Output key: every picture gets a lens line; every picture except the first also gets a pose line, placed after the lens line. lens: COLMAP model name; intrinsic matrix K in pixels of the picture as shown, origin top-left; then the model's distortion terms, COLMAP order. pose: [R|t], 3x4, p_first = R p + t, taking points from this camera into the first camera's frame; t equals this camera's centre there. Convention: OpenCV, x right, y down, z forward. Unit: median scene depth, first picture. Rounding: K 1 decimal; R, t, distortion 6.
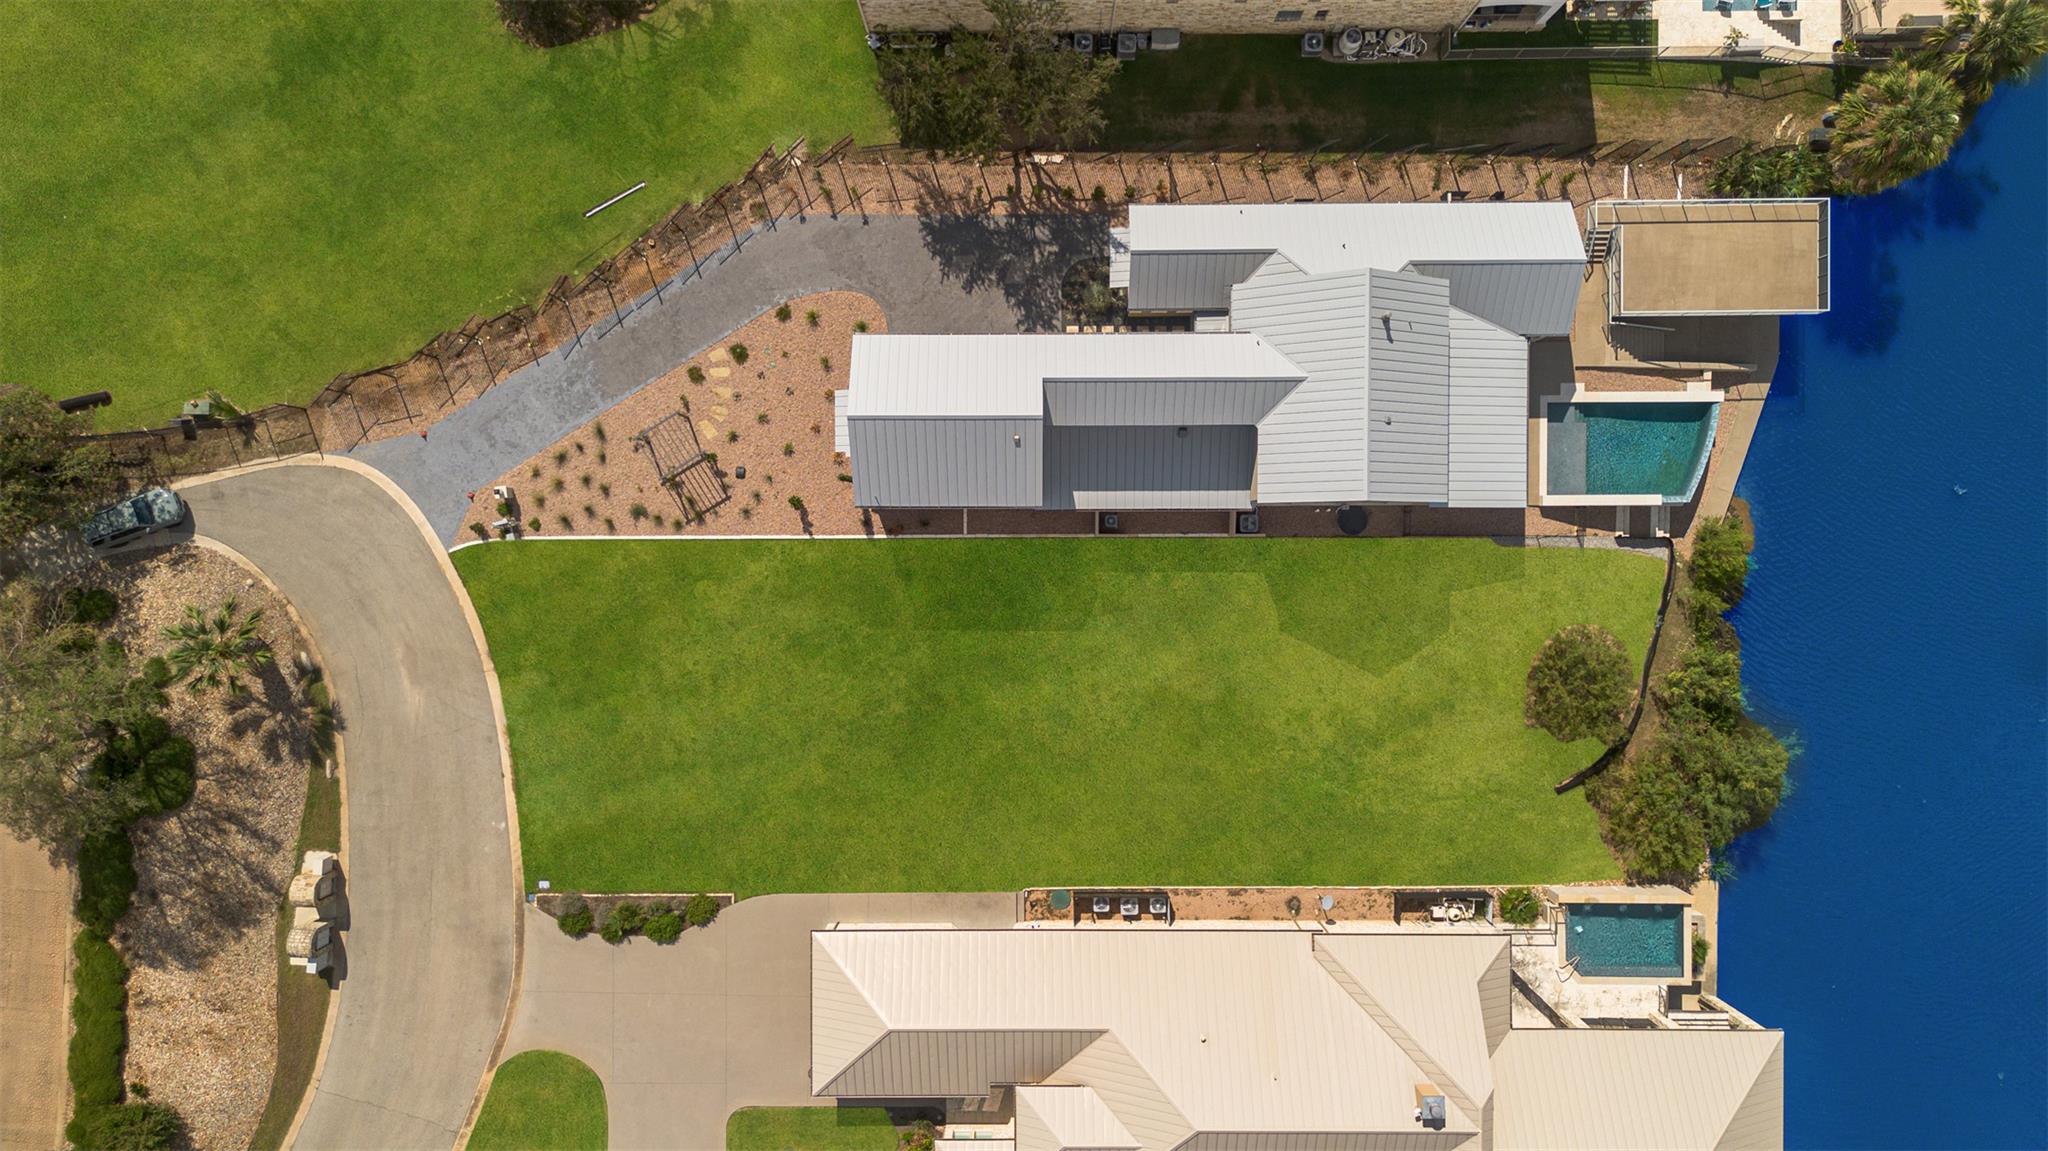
lens RADIAL K [[1430.8, 0, 1024.0], [0, 1430.8, 575.5], [0, 0, 1]] dist [0.068796, -0.071692]
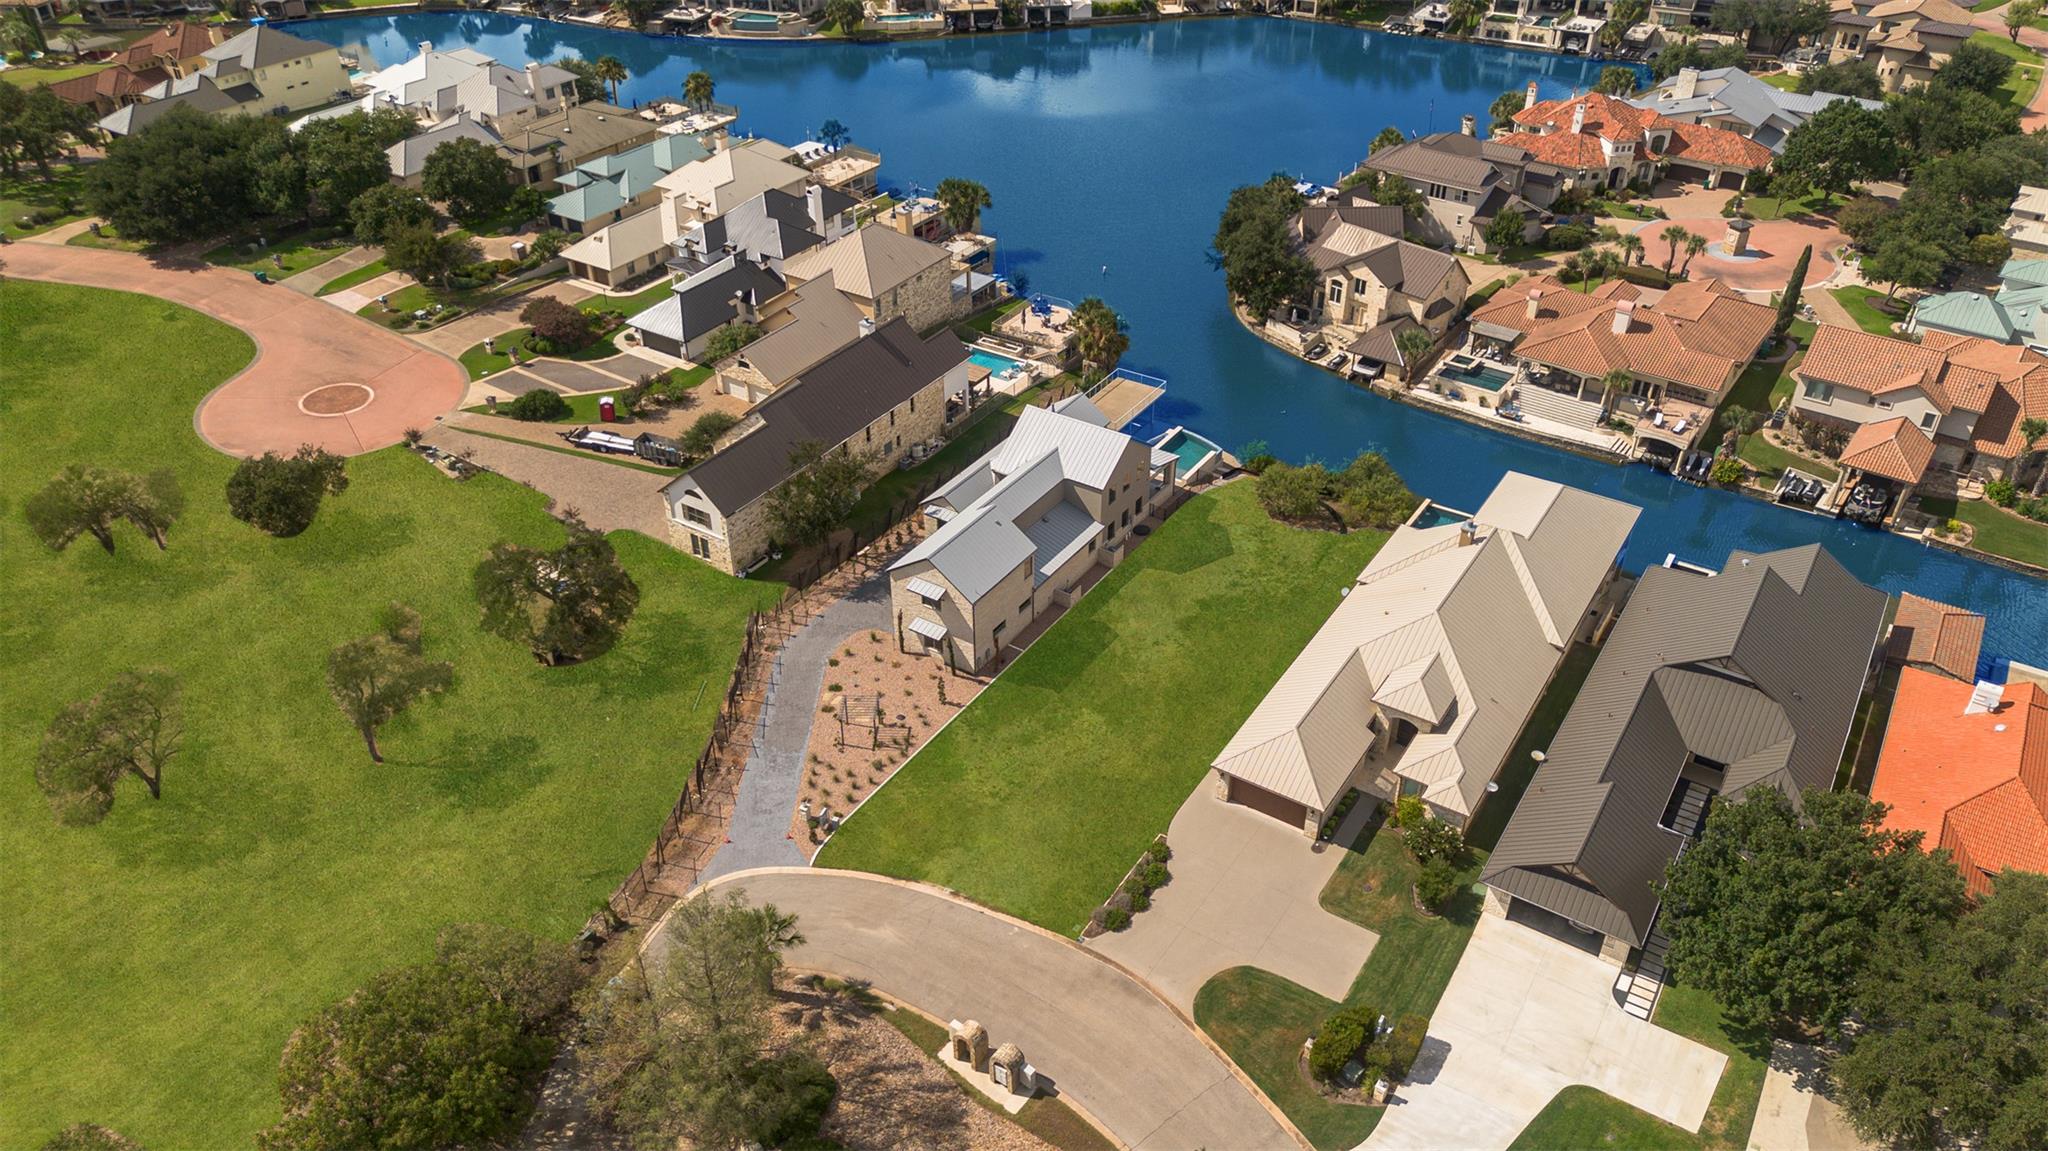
lens RADIAL K [[1430.8, 0, 1024.0], [0, 1430.8, 575.5], [0, 0, 1]] dist [0.068796, -0.071692]
pose [[0.547682, -0.478129, 0.686612, -1.034356], [0.836530, 0.297046, -0.460414, 0.639411], [0.016182, 0.826533, 0.562656, 0.091085]]
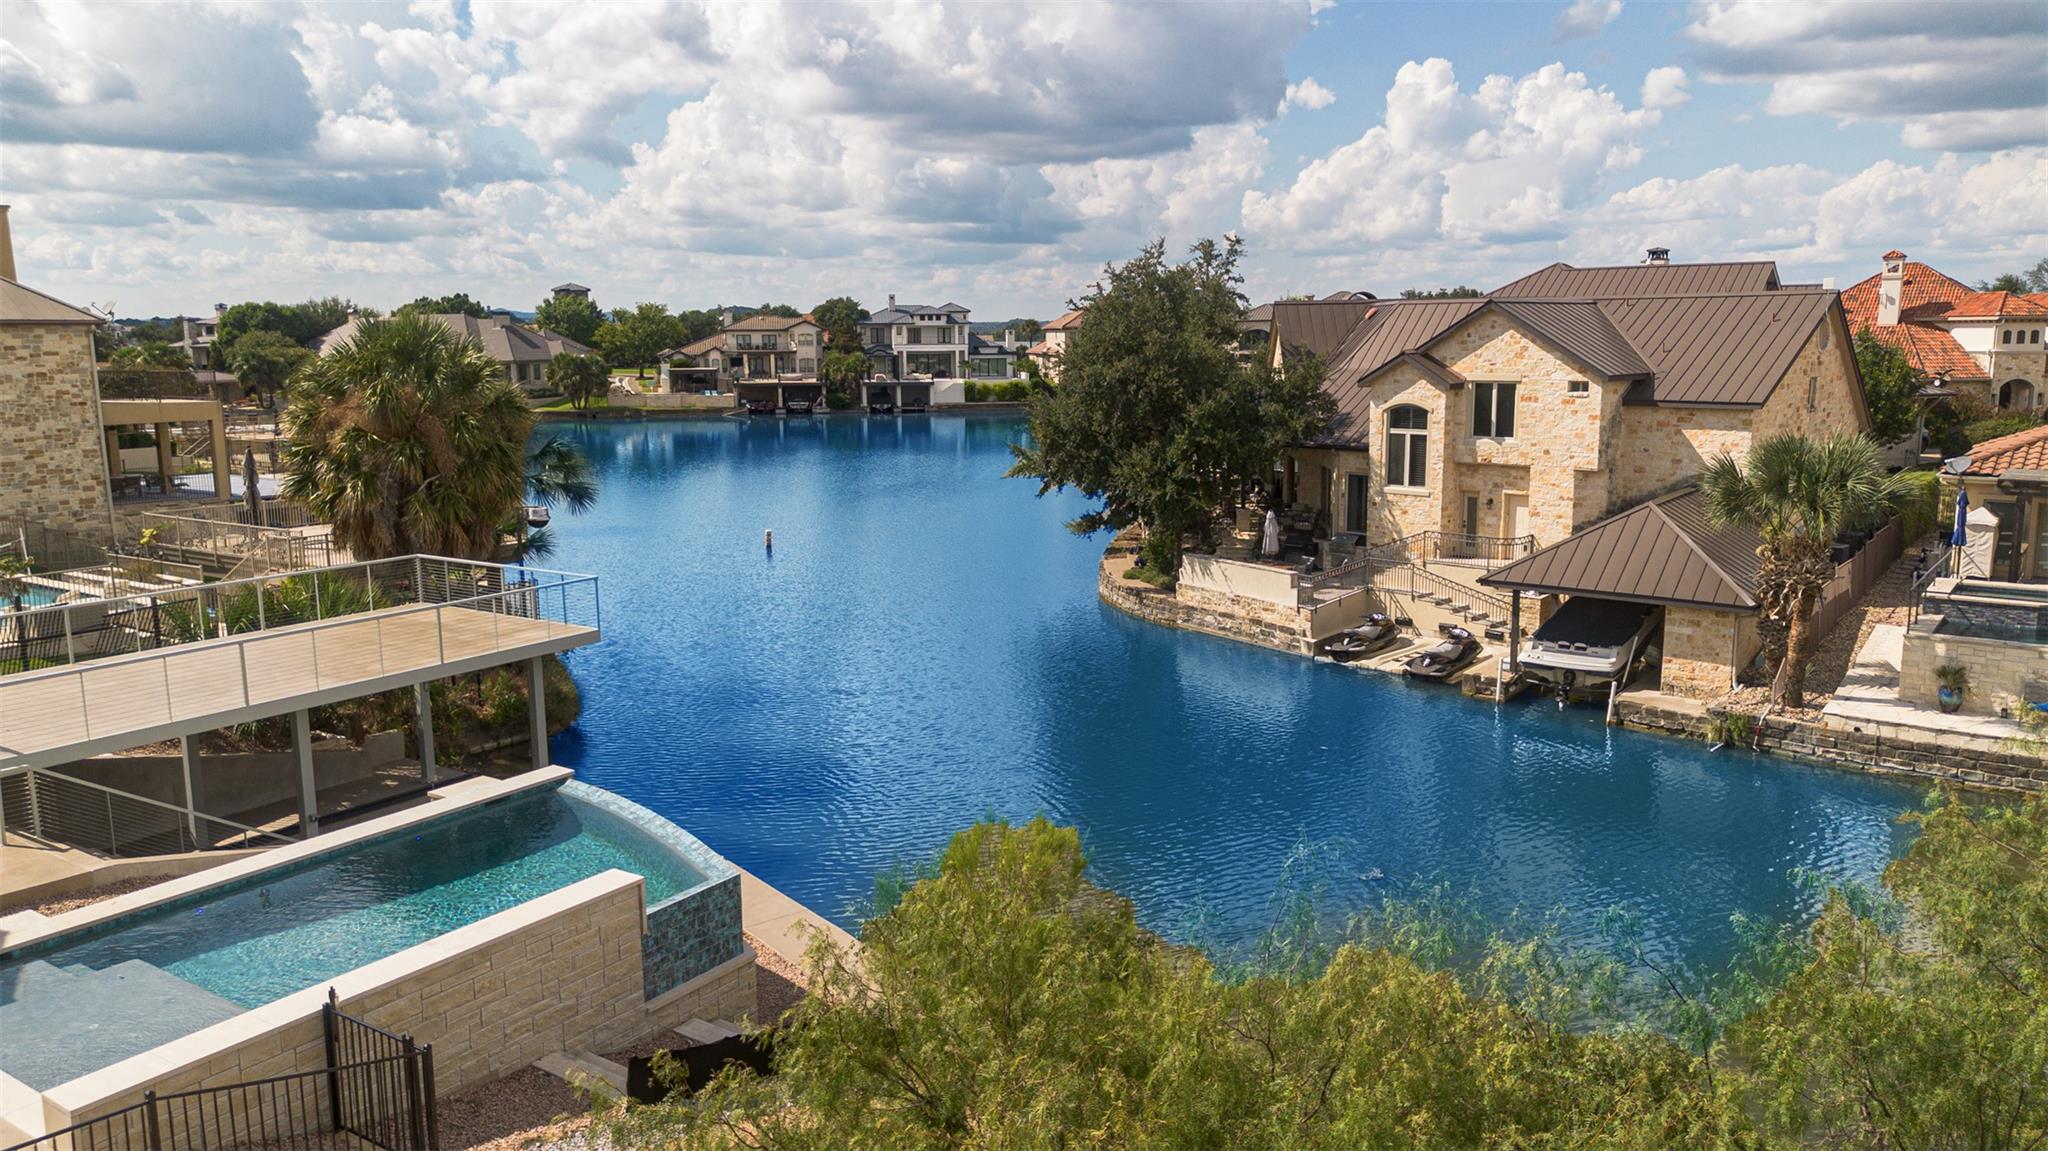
lens RADIAL K [[1438.9, 0, 1031.6], [0, 1438.9, 595.0], [0, 0, 1]] dist [0.087057, -0.078979]
pose [[0.554159, -0.150929, 0.818614, 0.296258], [0.832136, 0.075158, -0.549455, 0.123867], [0.021403, 0.985683, 0.167243, 0.919139]]
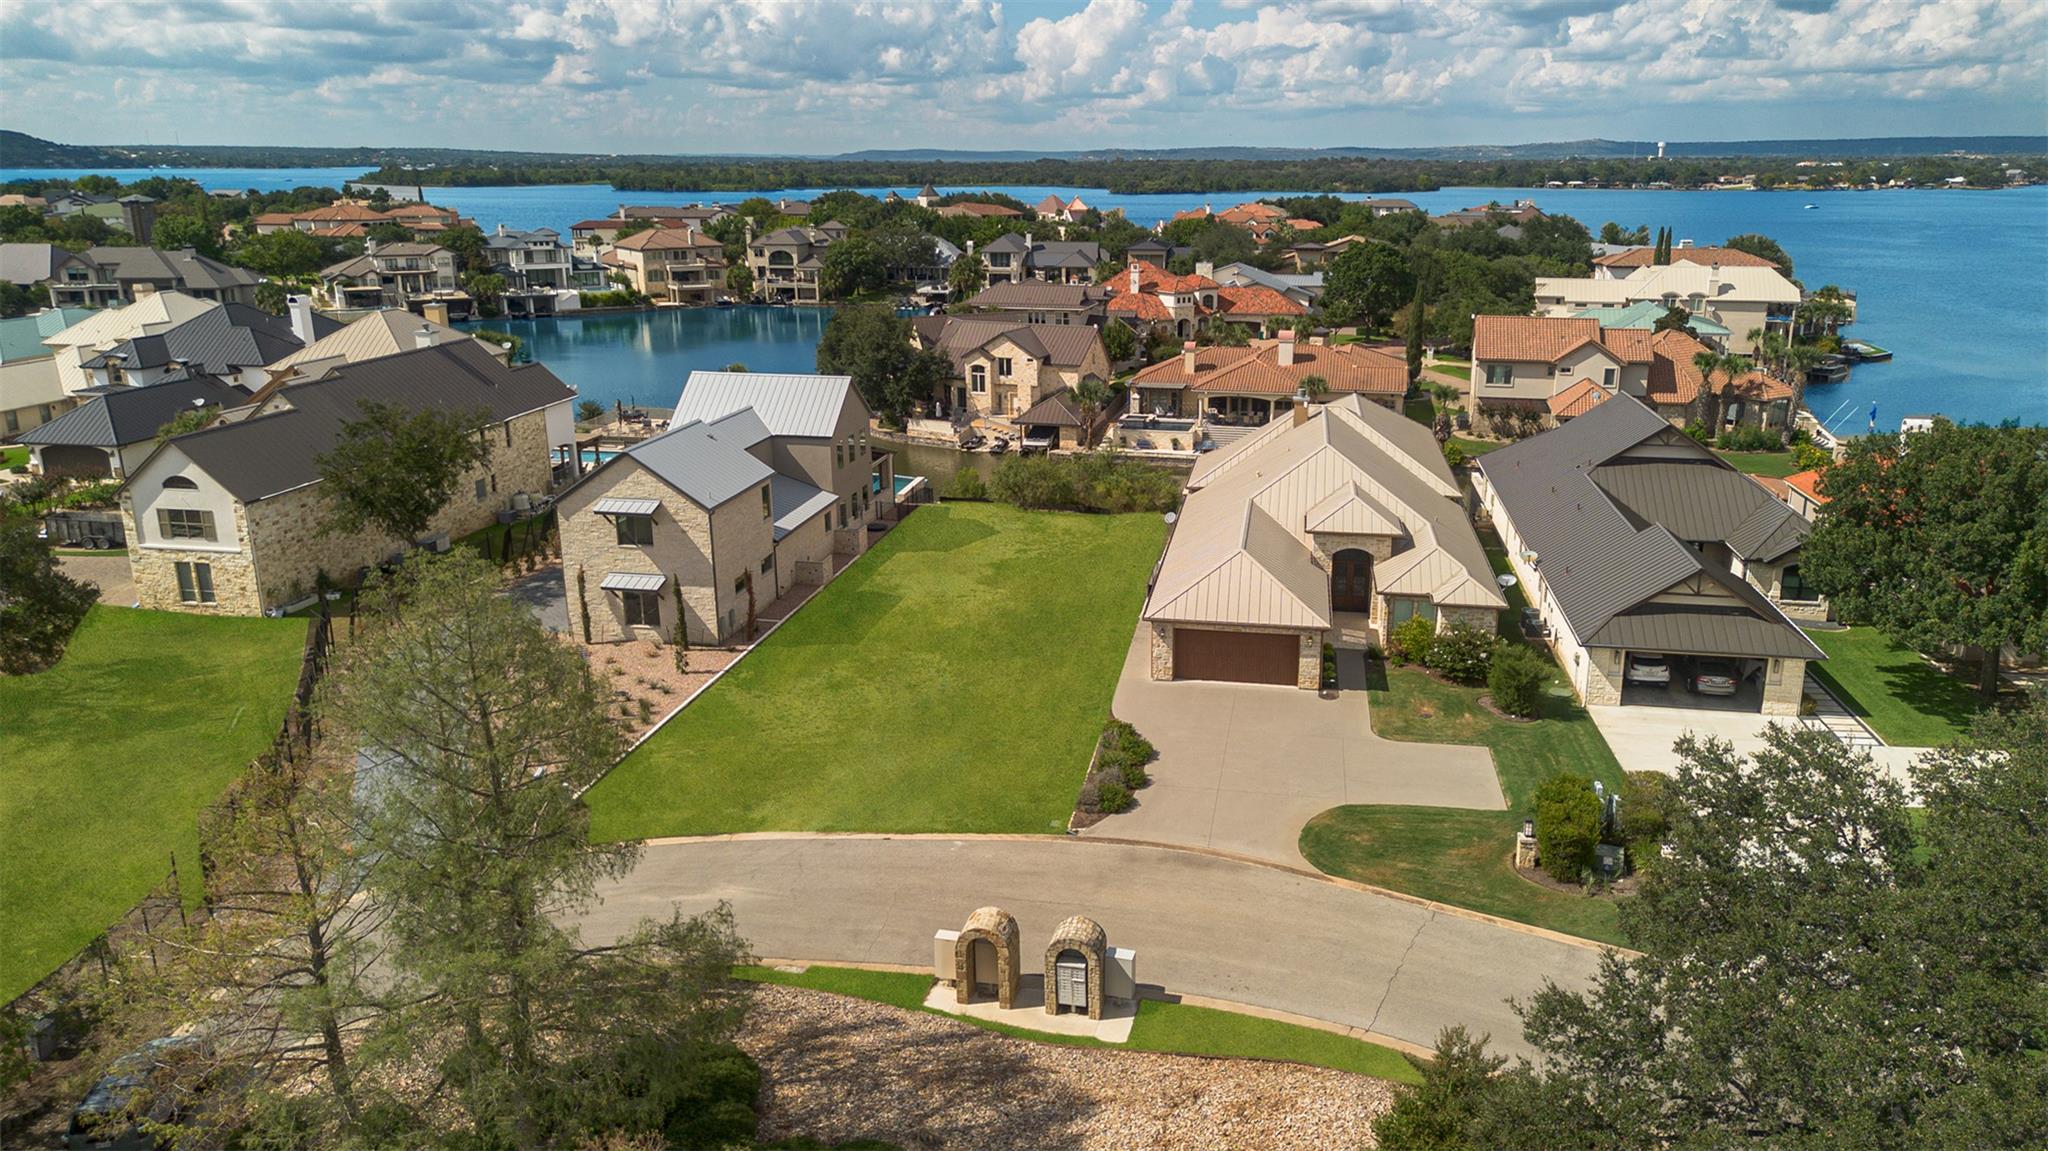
lens RADIAL K [[1438.9, 0, 1031.6], [0, 1438.9, 595.0], [0, 0, 1]] dist [0.087057, -0.078979]
pose [[0.176723, -0.280581, 0.943421, -0.957592], [0.984086, 0.032300, -0.174734, 0.320828], [0.018555, 0.959287, 0.281824, 0.701947]]
